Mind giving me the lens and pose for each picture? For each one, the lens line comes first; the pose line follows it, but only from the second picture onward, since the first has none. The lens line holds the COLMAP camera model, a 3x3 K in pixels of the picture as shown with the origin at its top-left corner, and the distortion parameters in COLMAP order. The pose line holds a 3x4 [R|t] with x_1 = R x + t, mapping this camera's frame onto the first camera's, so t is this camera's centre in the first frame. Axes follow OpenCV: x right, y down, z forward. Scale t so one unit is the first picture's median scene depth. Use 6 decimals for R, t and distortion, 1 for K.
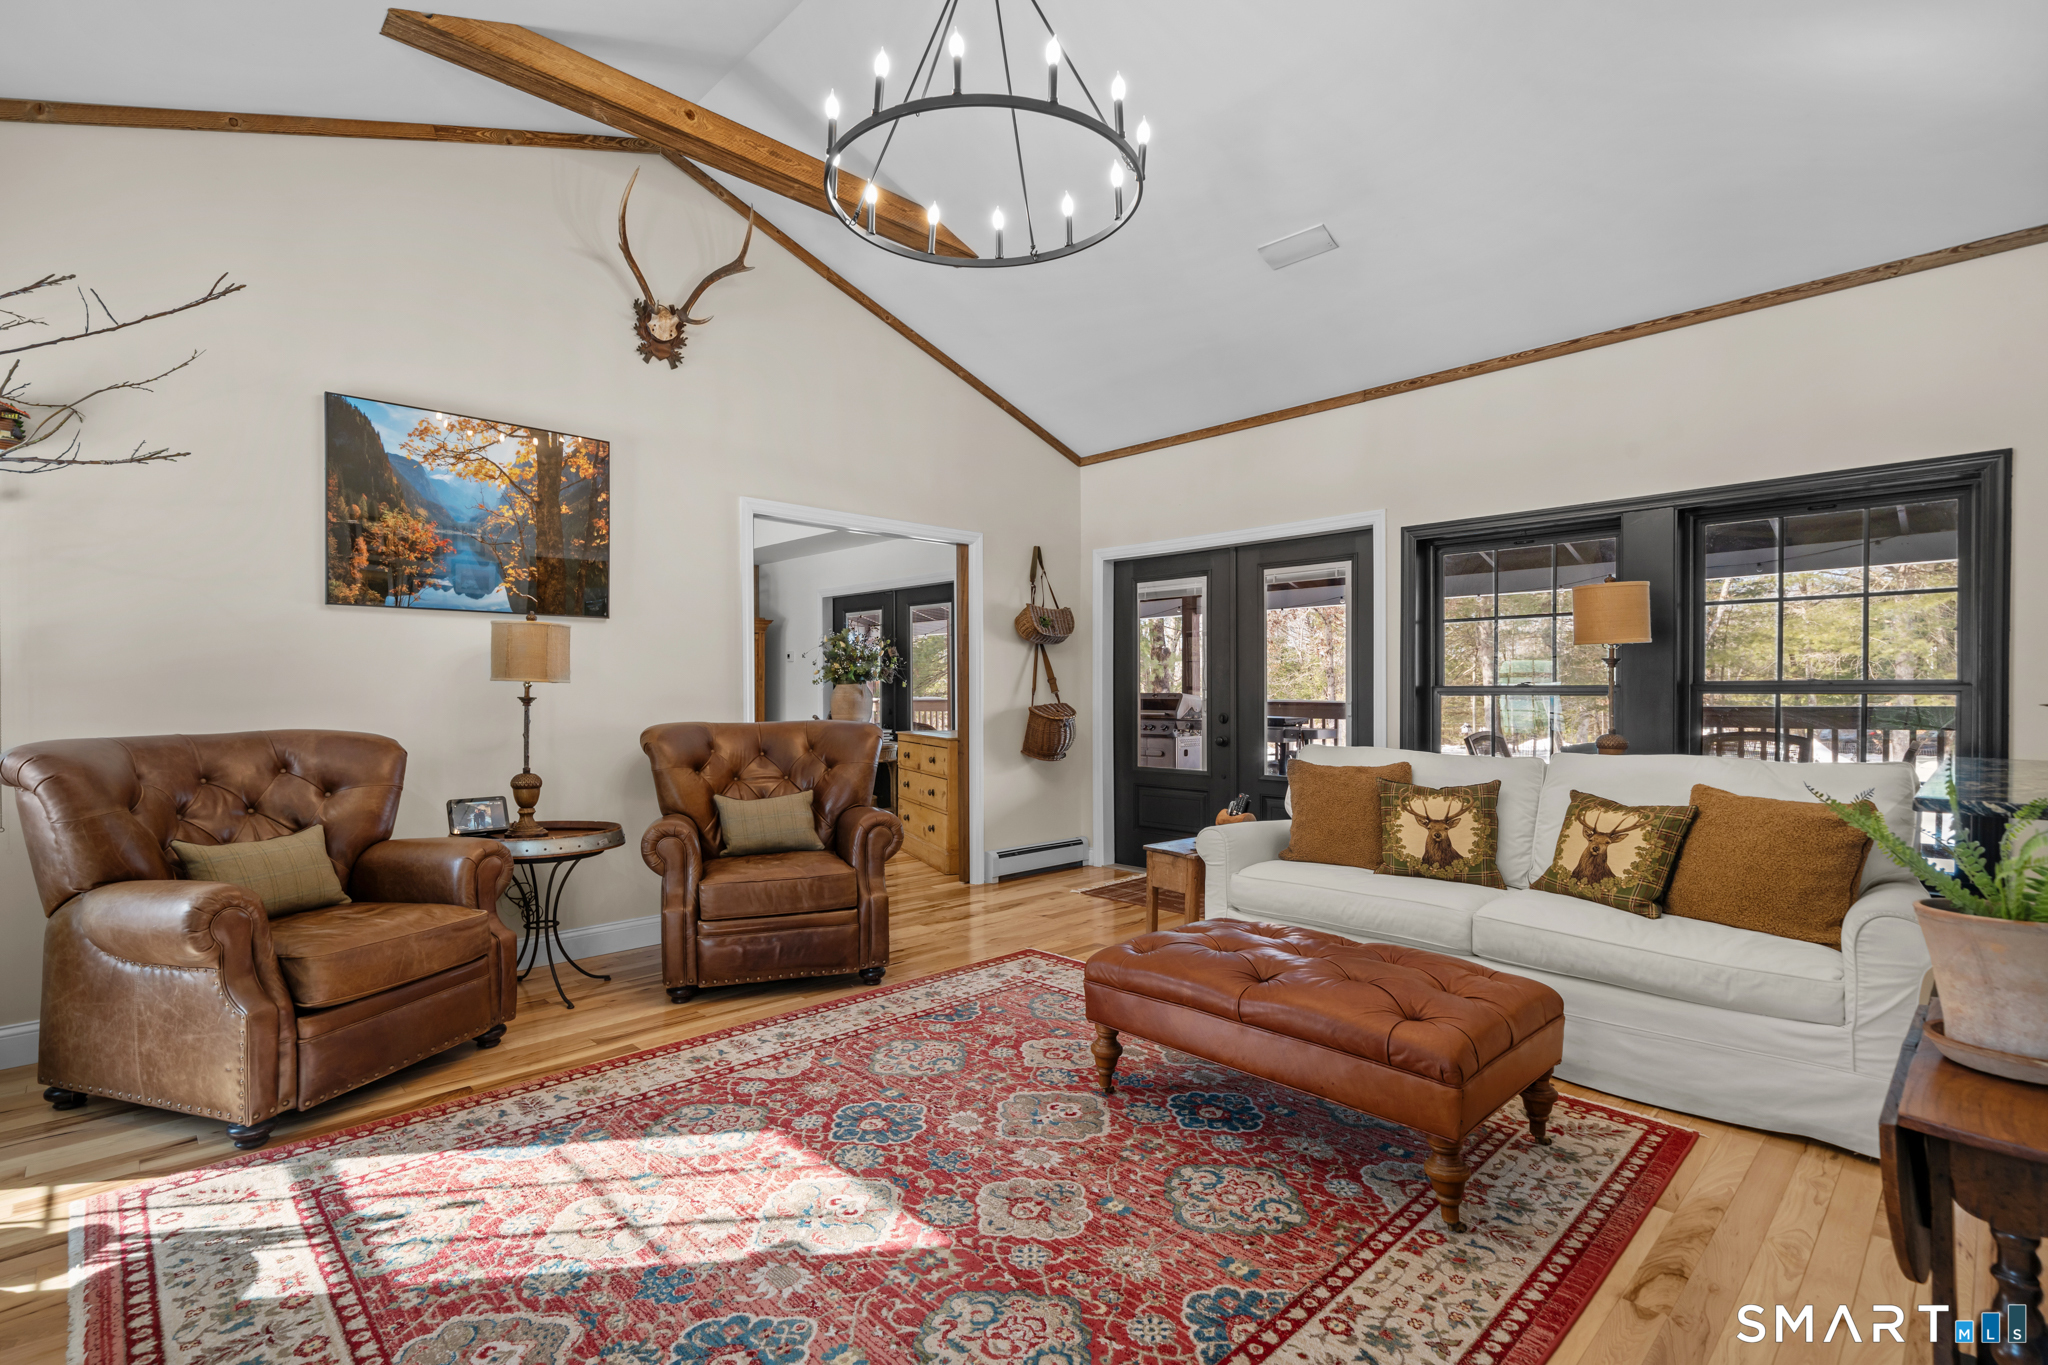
lens RADIAL K [[944.0, 0, 987.3], [0, 944.0, 702.9], [0, 0, 1]] dist [-0.003124, 0.002054]
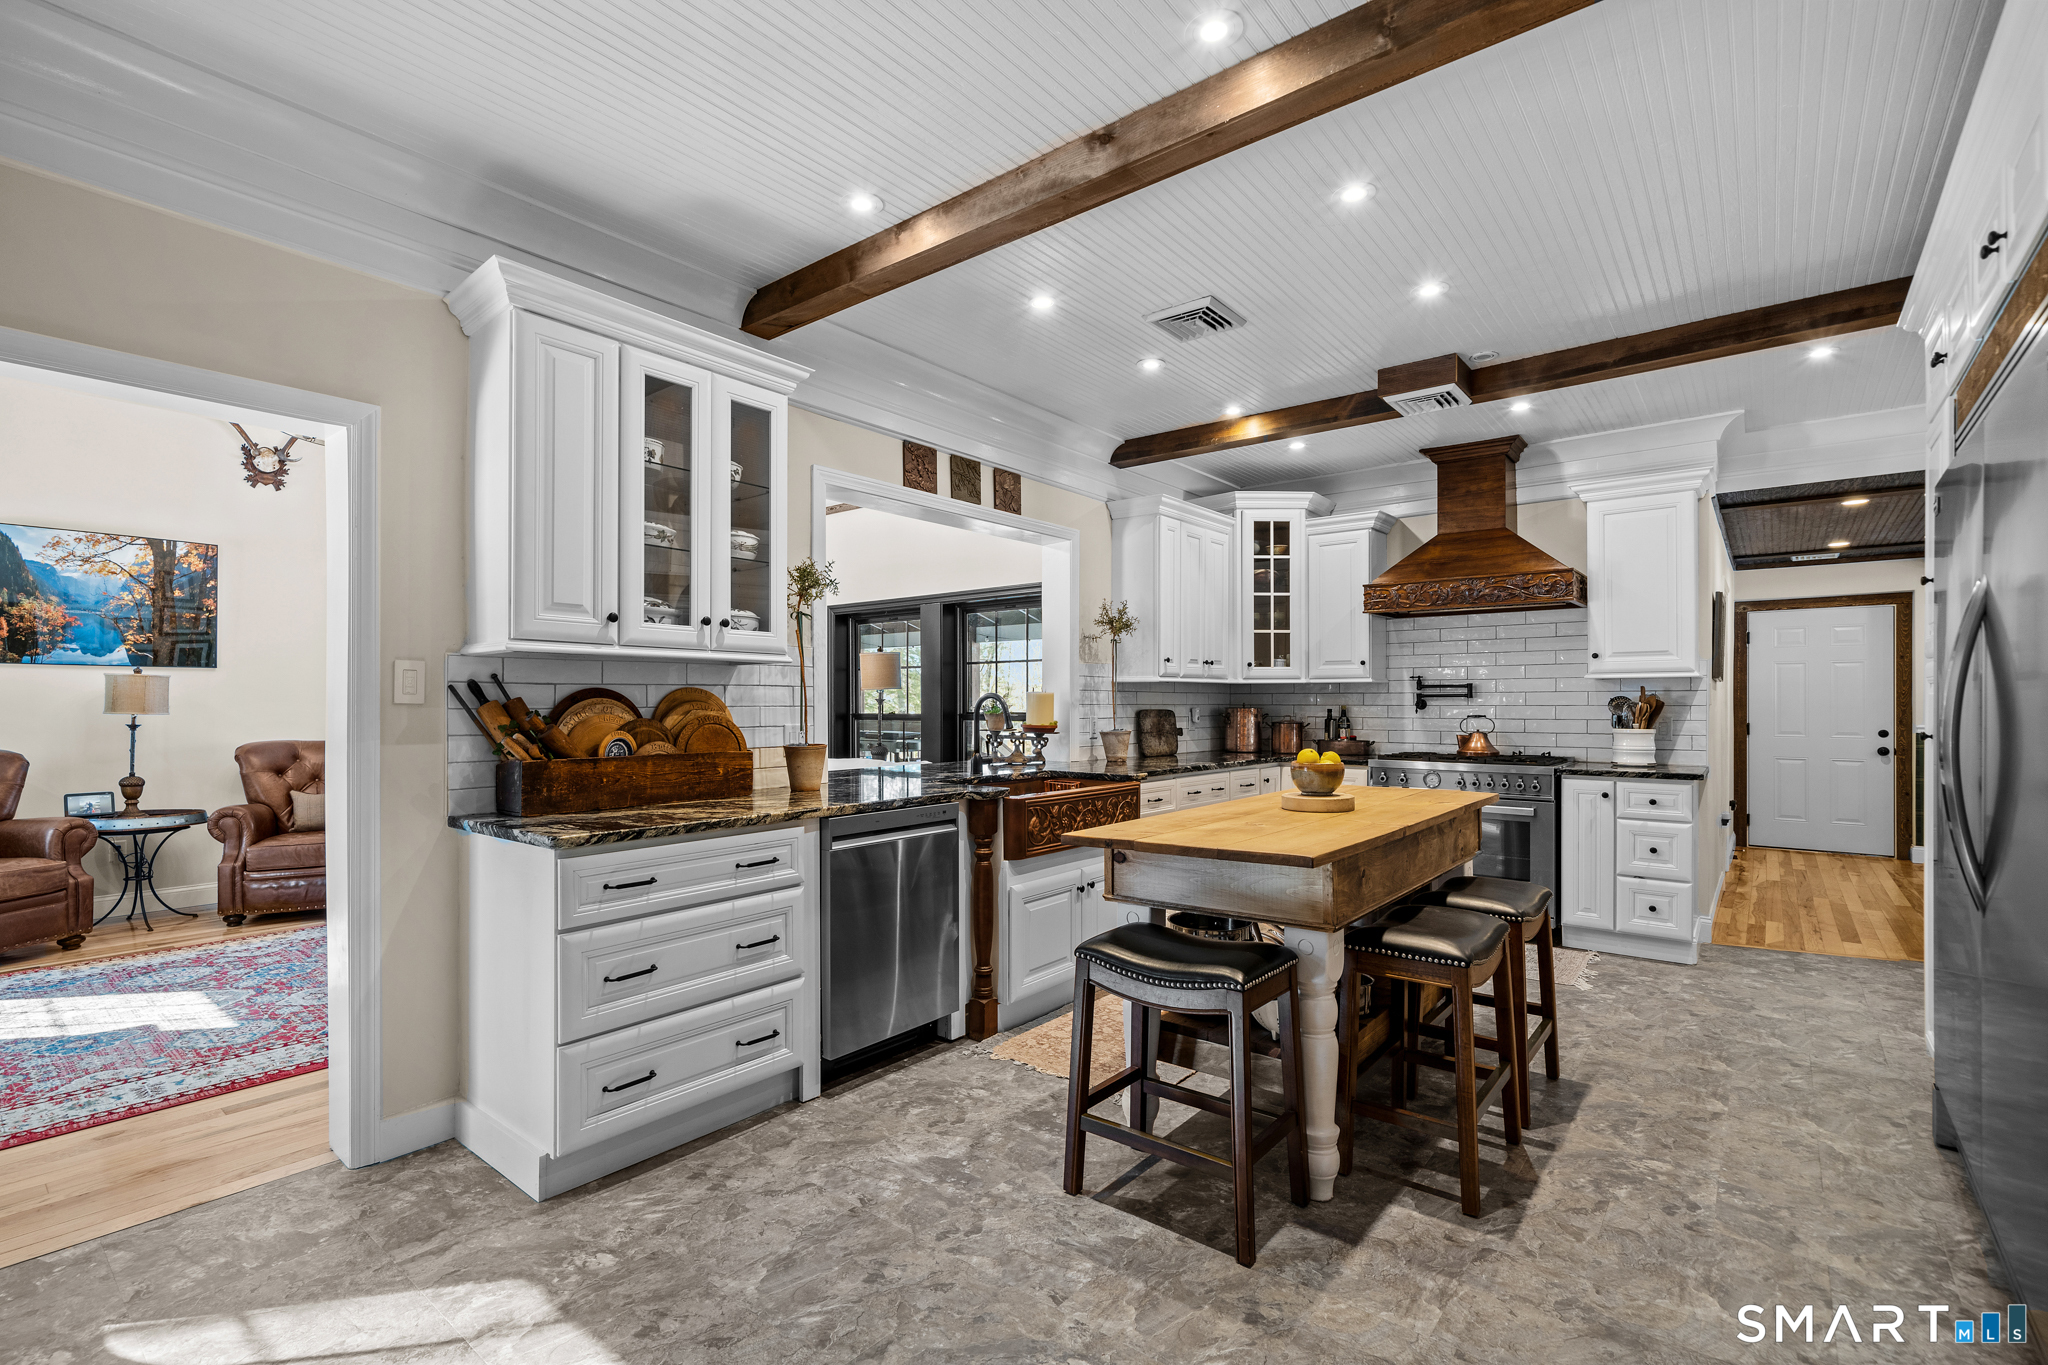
lens RADIAL K [[919.9, 0, 985.4], [0, 919.9, 700.8], [0, 0, 1]] dist [-0.006953, 0.002552]
pose [[0.992839, 0.000947, 0.119453, 0.691412], [0.000989, 0.999869, -0.016150, -0.019411], [-0.119453, 0.016152, 0.992708, -0.604102]]
